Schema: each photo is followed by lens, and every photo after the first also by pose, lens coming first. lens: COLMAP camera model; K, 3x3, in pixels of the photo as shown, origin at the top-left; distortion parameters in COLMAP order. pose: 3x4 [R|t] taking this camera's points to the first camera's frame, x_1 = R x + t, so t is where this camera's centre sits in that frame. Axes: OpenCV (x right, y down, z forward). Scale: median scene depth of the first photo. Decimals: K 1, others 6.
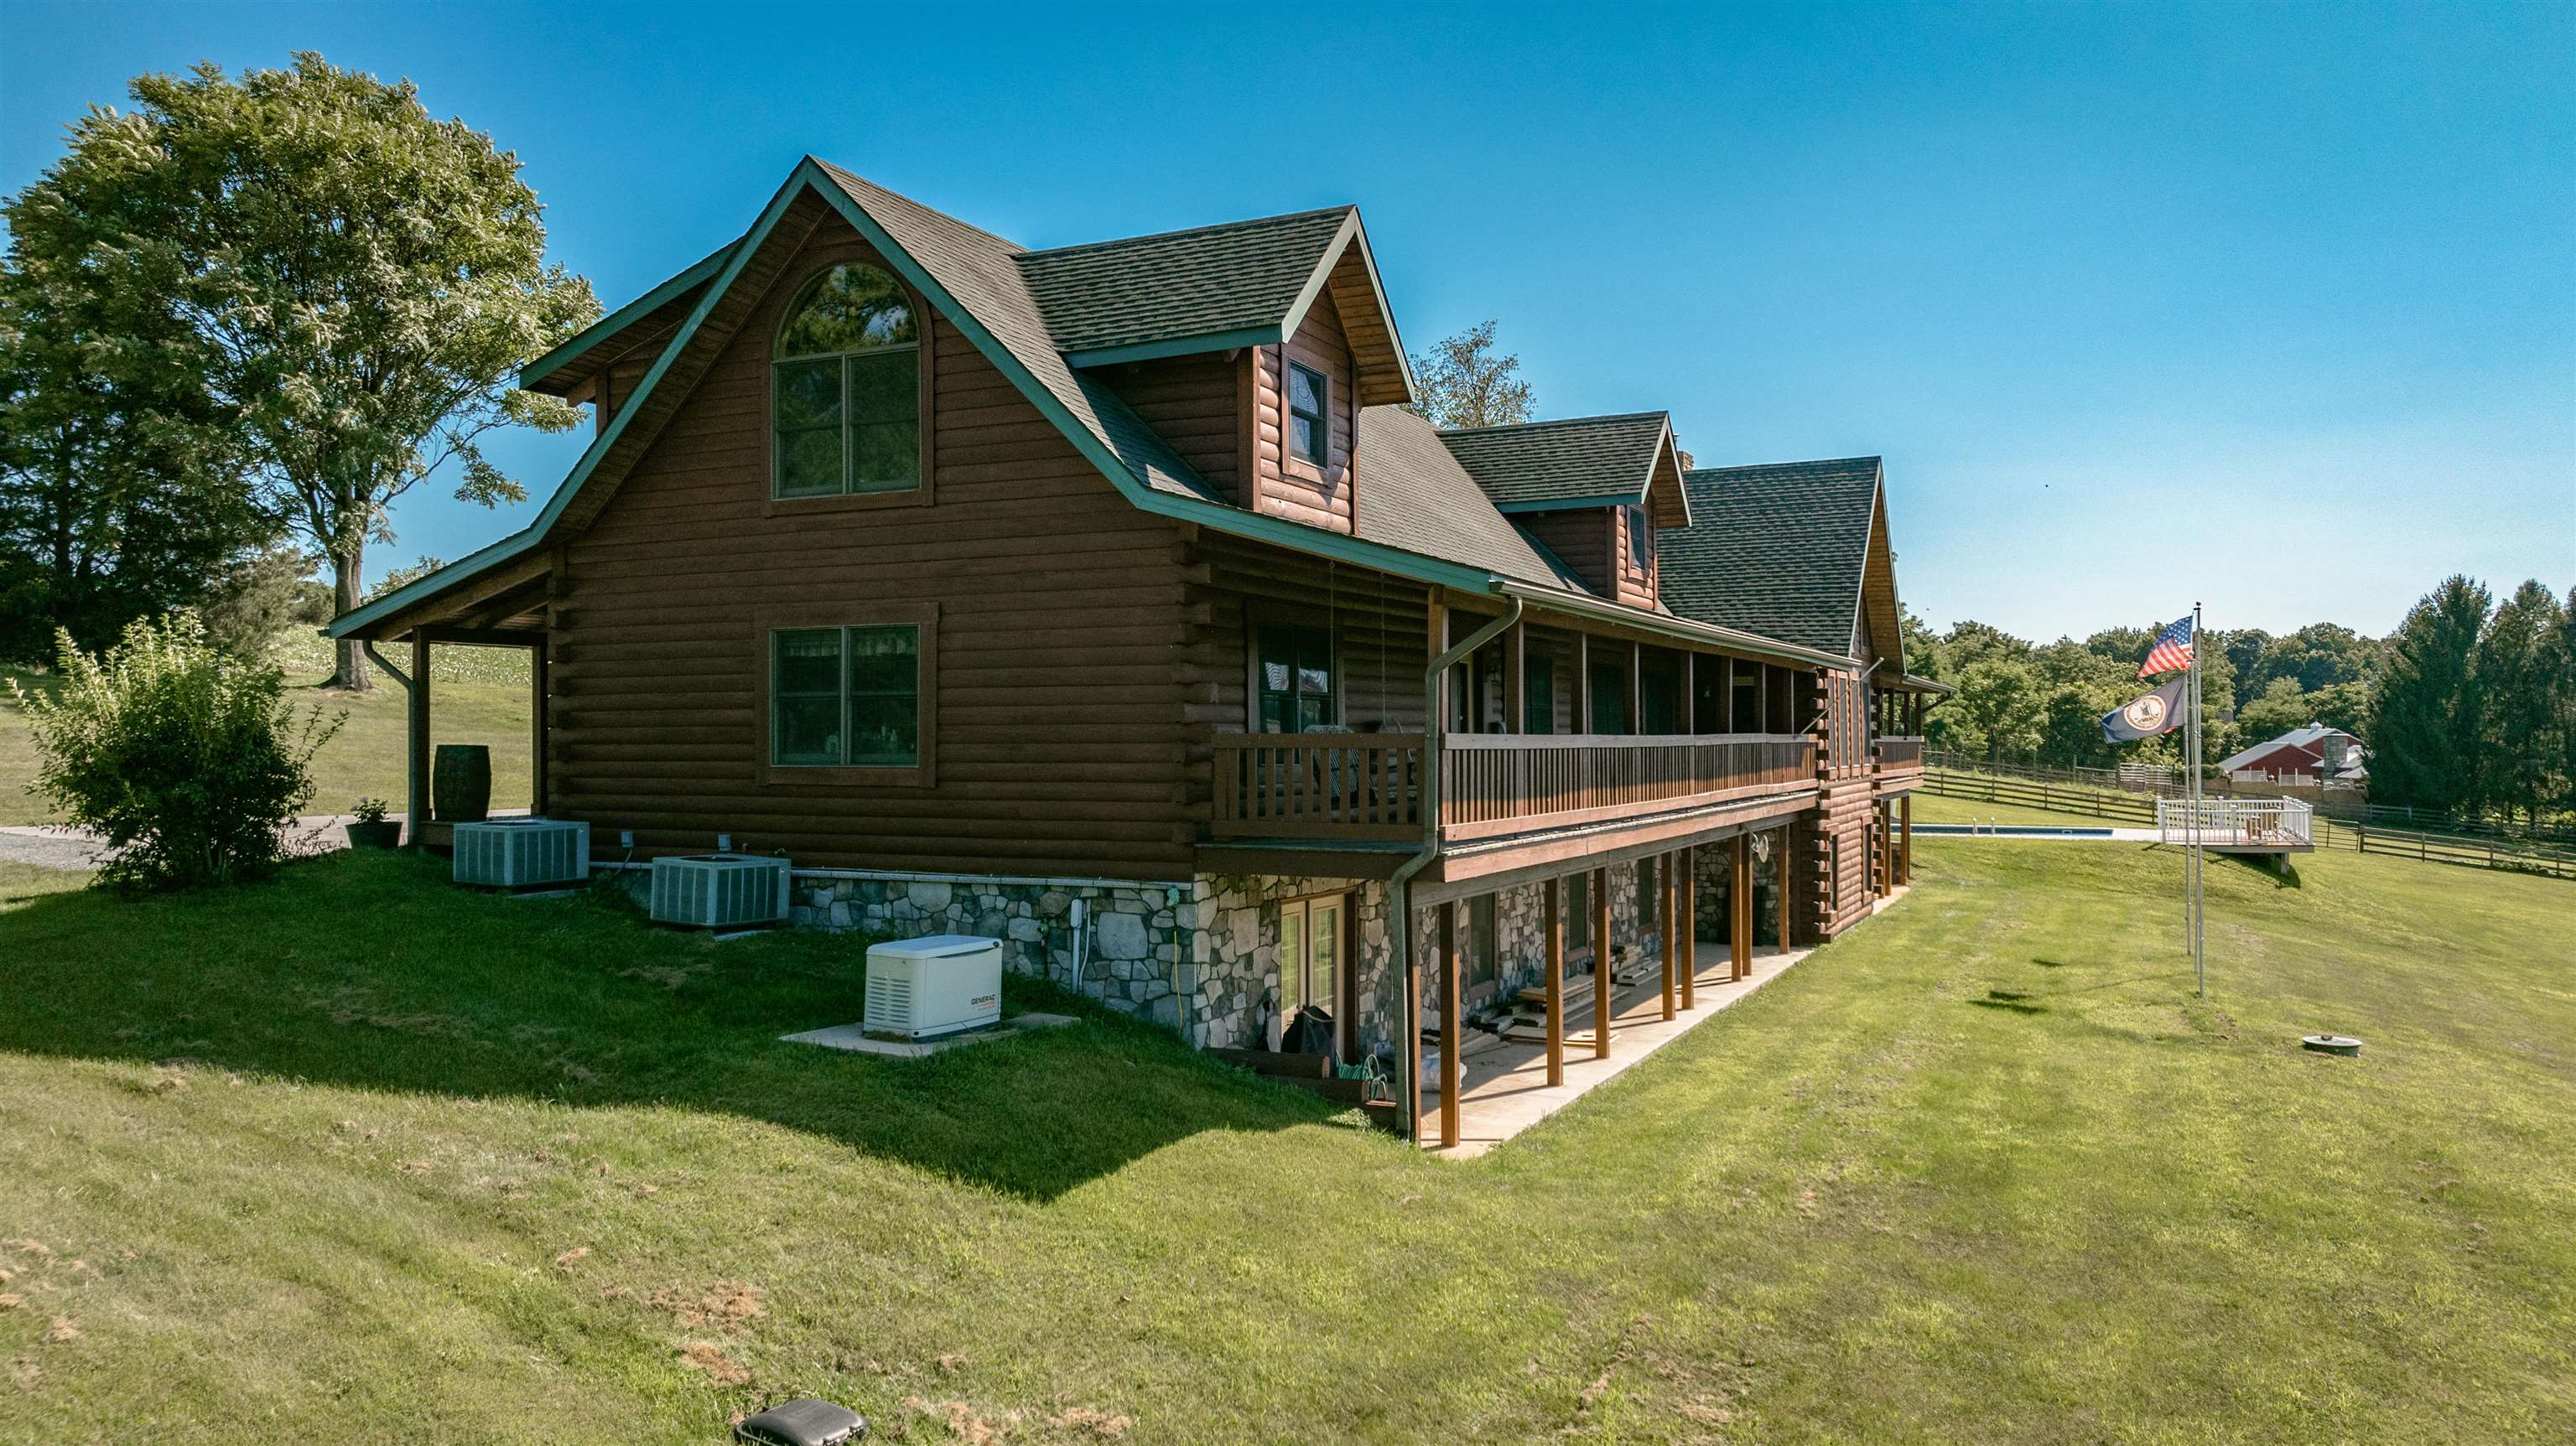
lens RADIAL K [[1873.4, 0, 1288.0], [0, 1873.4, 723.0], [0, 0, 1]] dist [-0.028241, 0.002014]
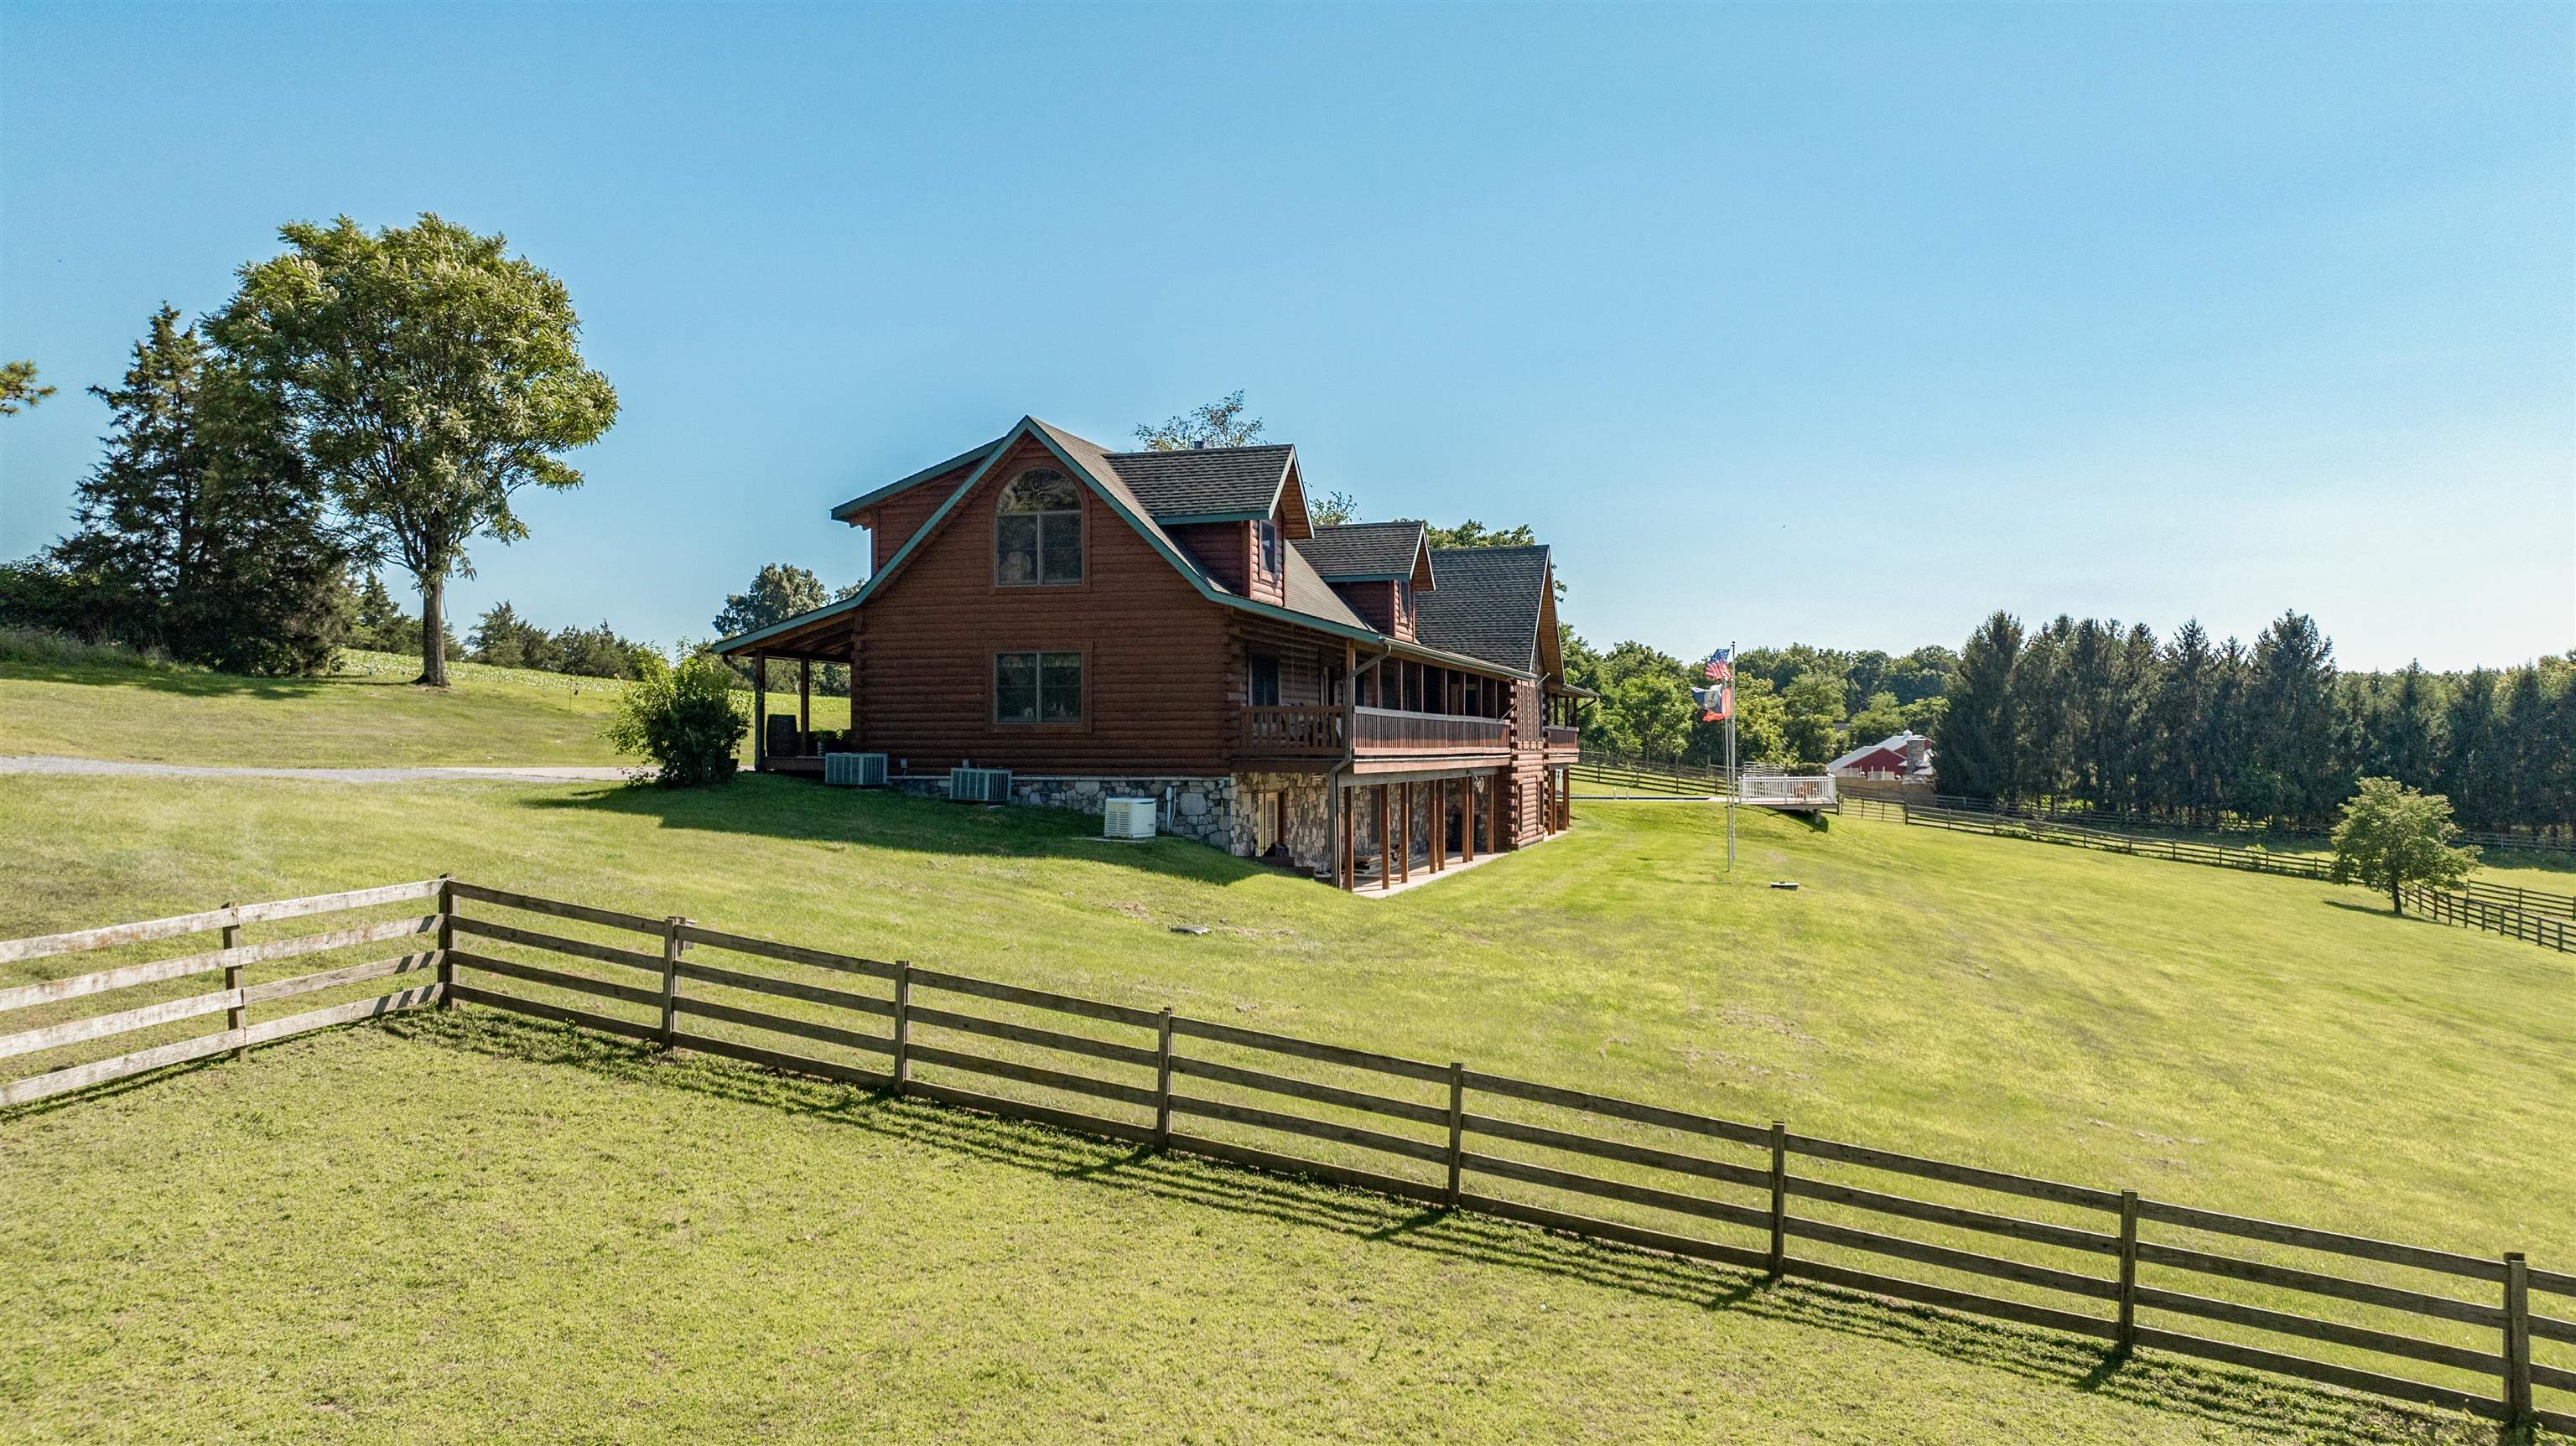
lens RADIAL K [[1815.4, 0, 1289.3], [0, 1815.4, 741.8], [0, 0, 1]] dist [-0.012577, -0.001855]
pose [[0.986832, 0.003461, 0.161709, -0.159174], [-0.004340, 0.999978, 0.005083, 0.017627], [-0.161688, -0.005718, 0.986825, -0.517387]]
